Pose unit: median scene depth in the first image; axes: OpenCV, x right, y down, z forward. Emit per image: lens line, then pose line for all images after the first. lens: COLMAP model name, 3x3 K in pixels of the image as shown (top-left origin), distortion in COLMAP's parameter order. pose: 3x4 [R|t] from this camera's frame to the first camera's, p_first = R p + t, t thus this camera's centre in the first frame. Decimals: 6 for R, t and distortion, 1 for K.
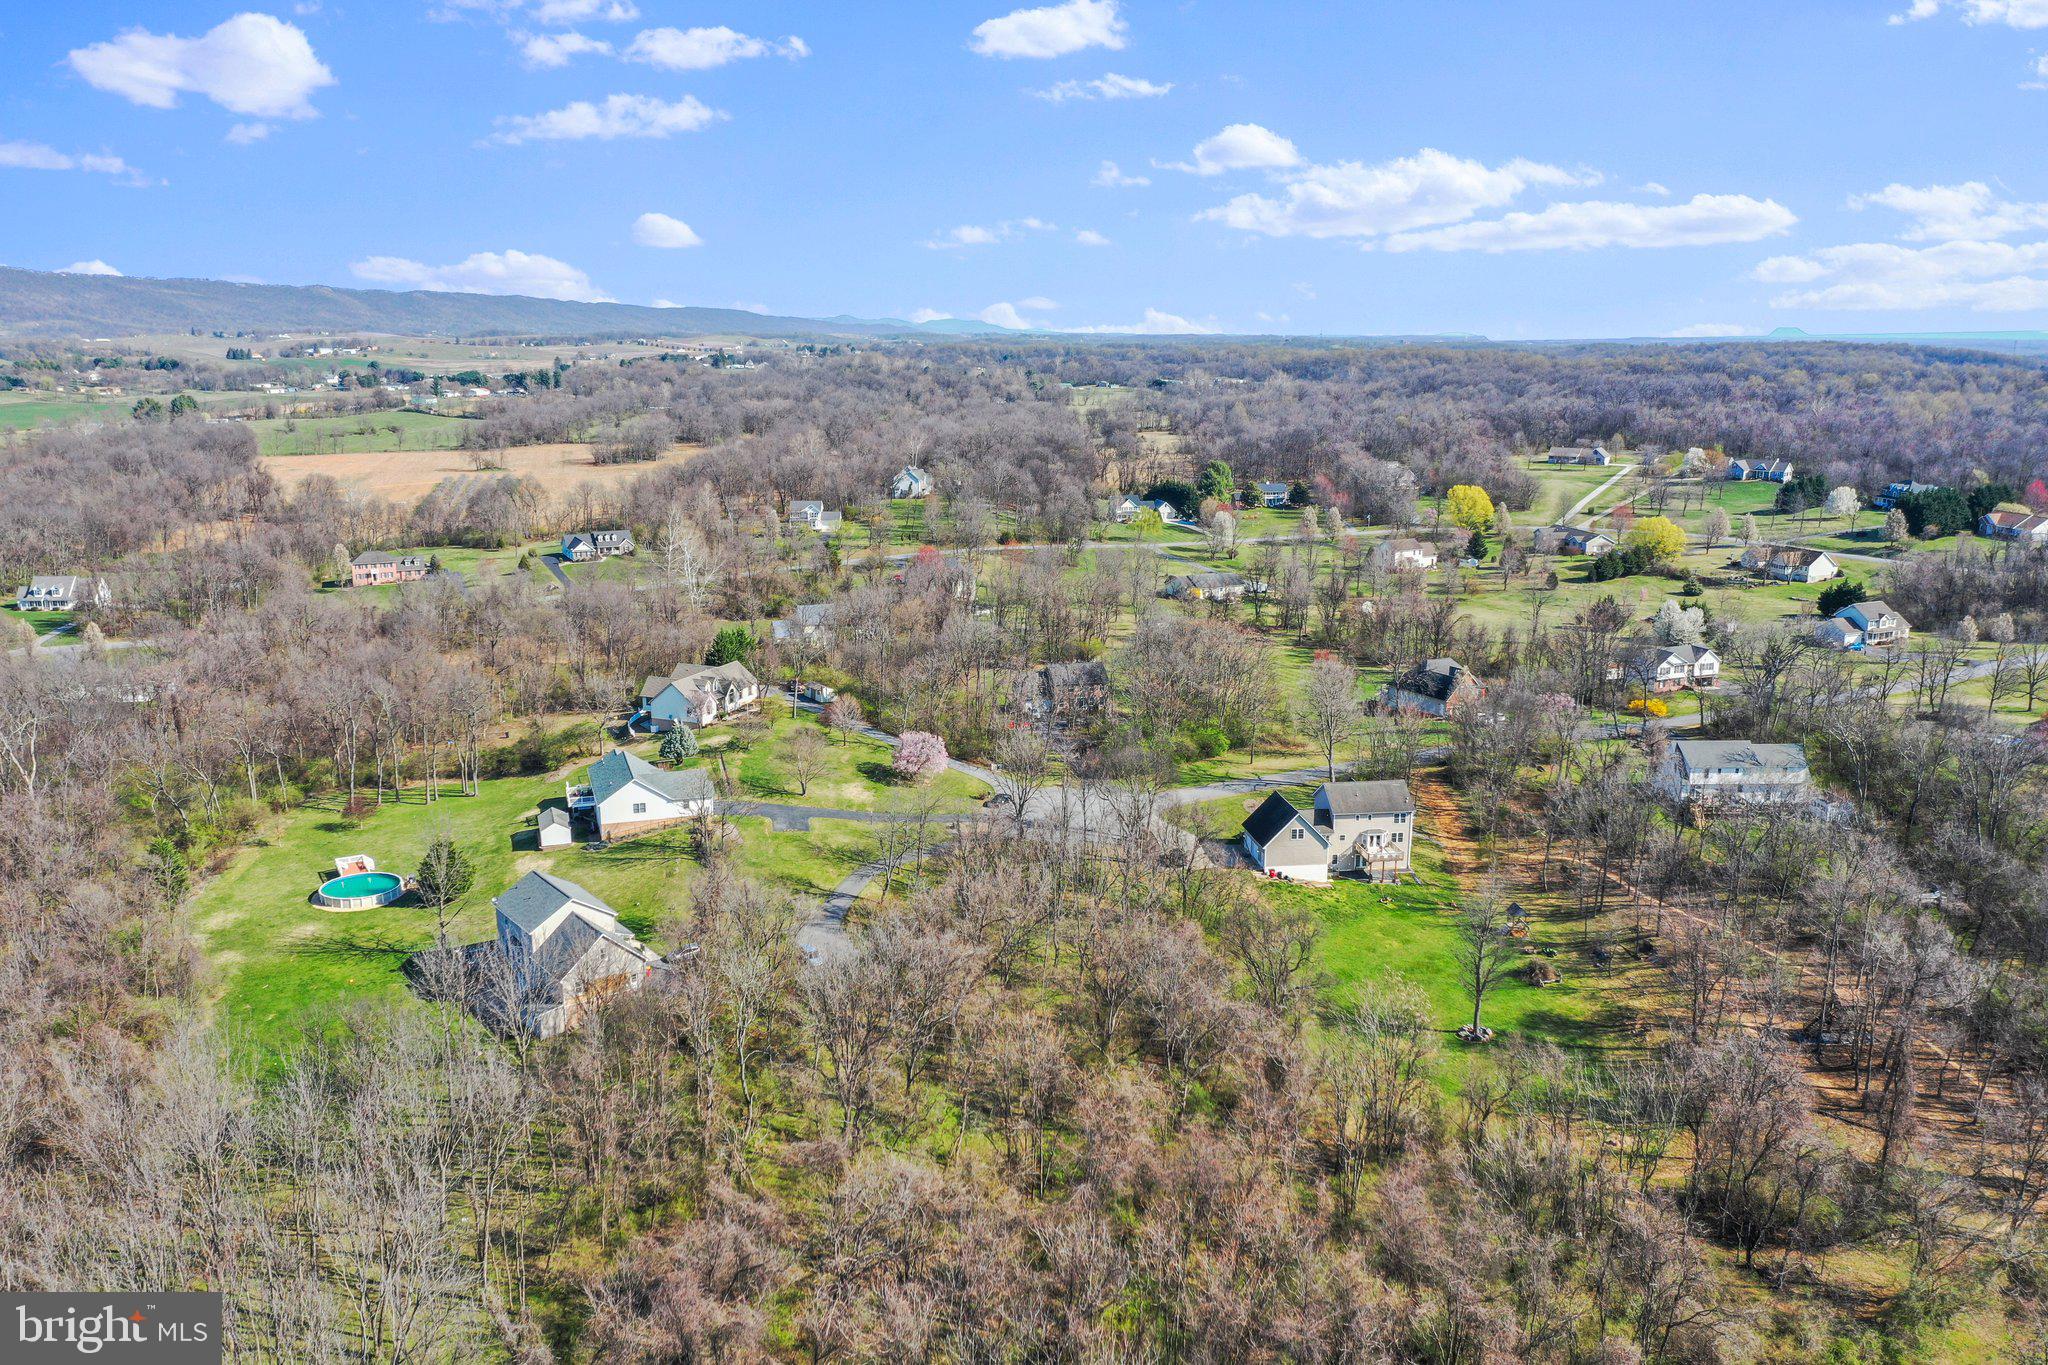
lens RADIAL K [[1606.4, 0, 1015.7], [0, 1606.4, 677.8], [0, 0, 1]] dist [-0.015089, 0.005500]
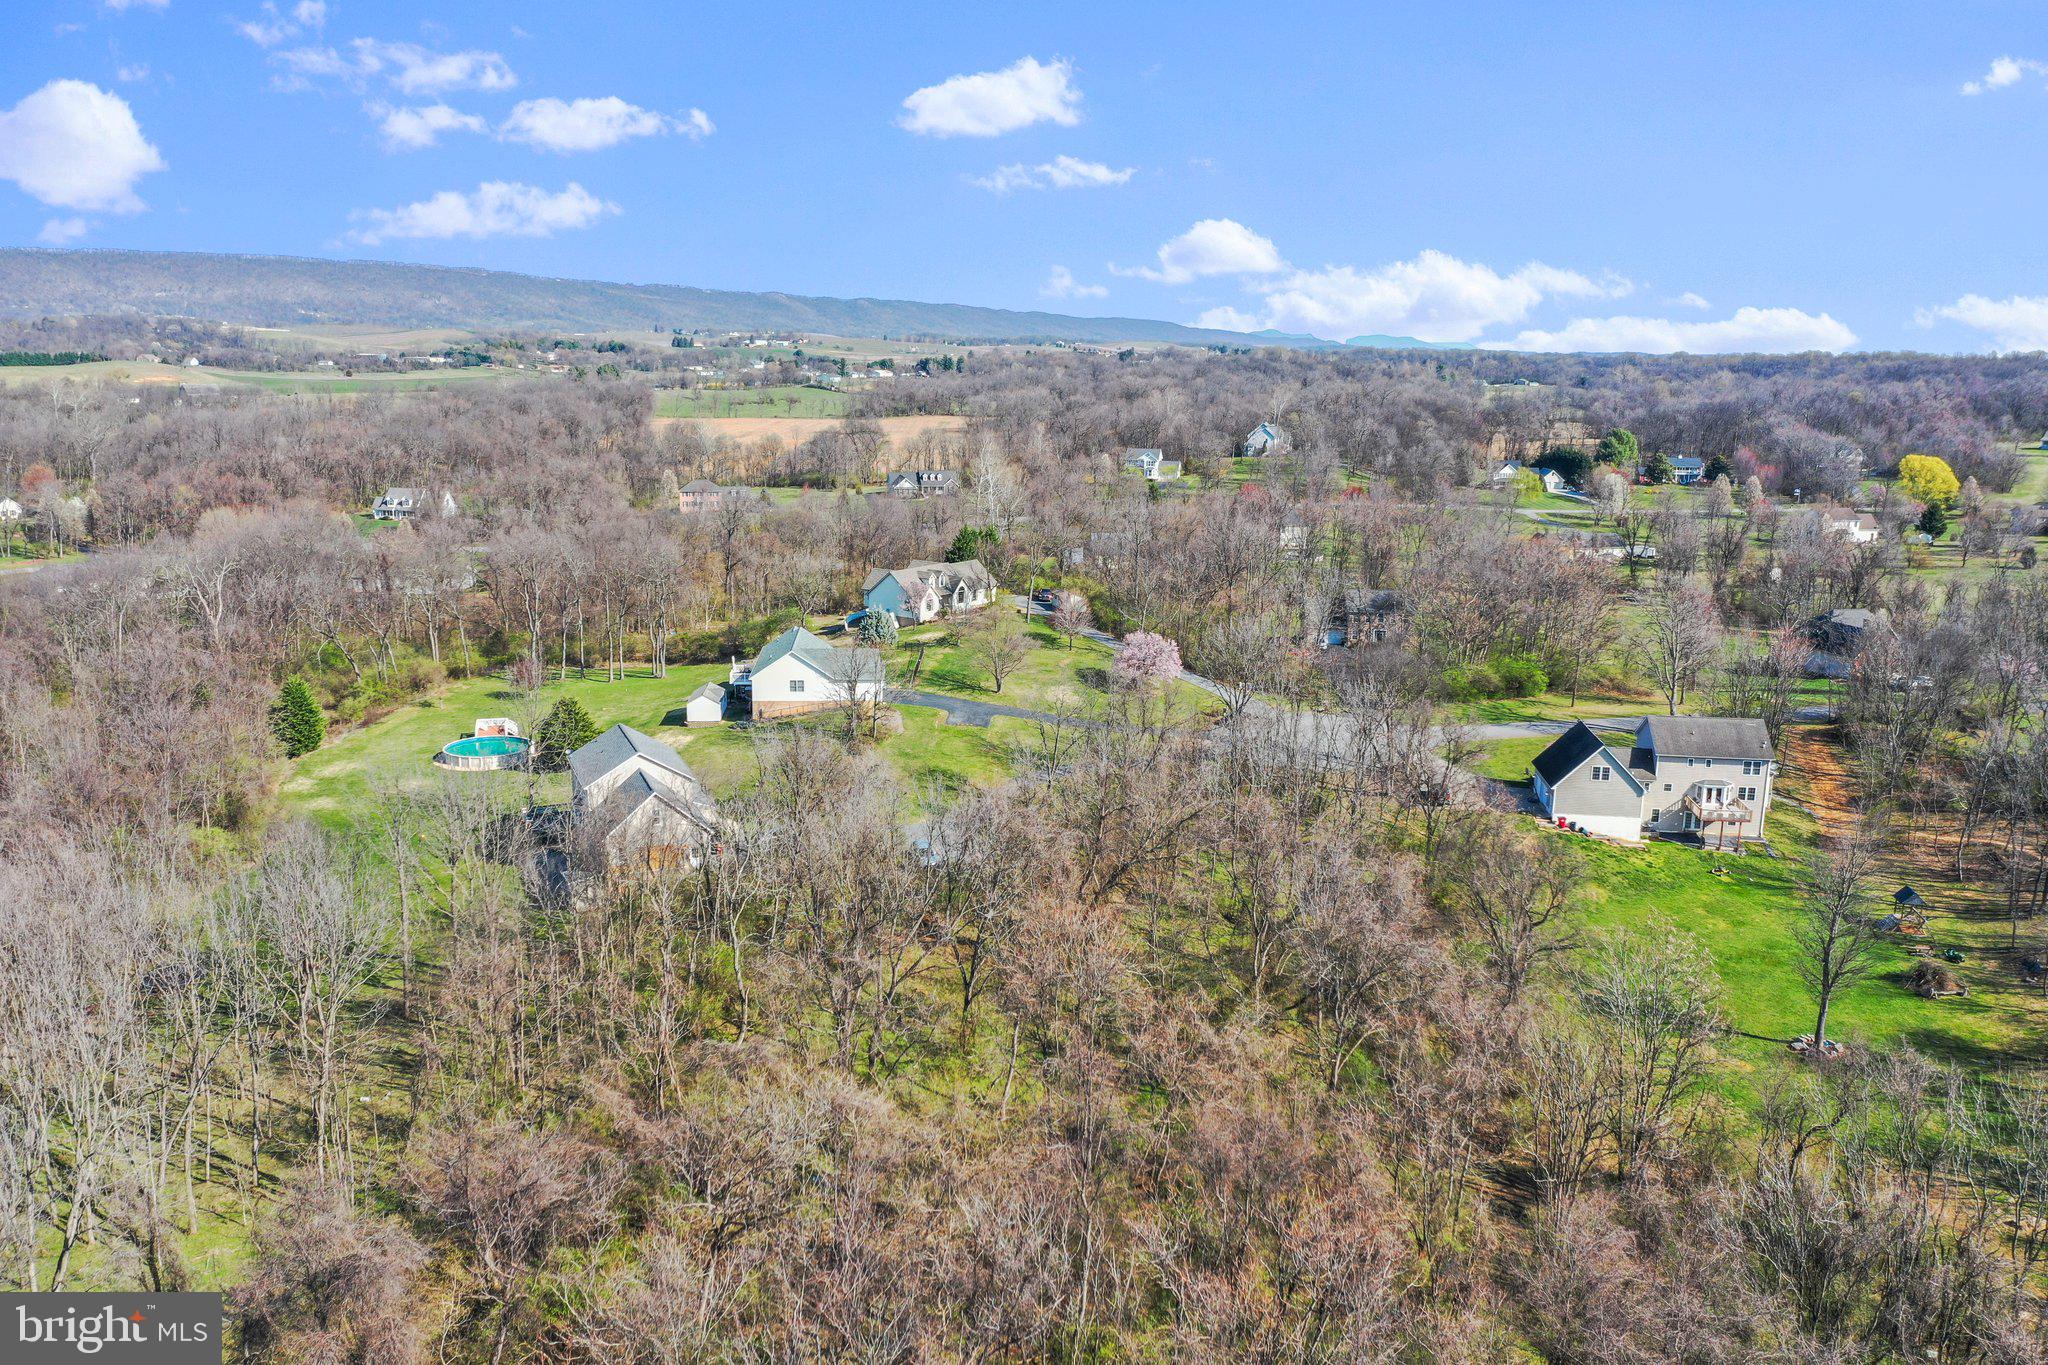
lens RADIAL K [[1606.4, 0, 1015.7], [0, 1606.4, 677.8], [0, 0, 1]] dist [-0.015089, 0.005500]
pose [[0.966670, 0.063853, -0.247937, 0.072047], [-0.066123, 0.997811, -0.000833, 0.054927], [0.247341, 0.017199, 0.968776, 0.154357]]
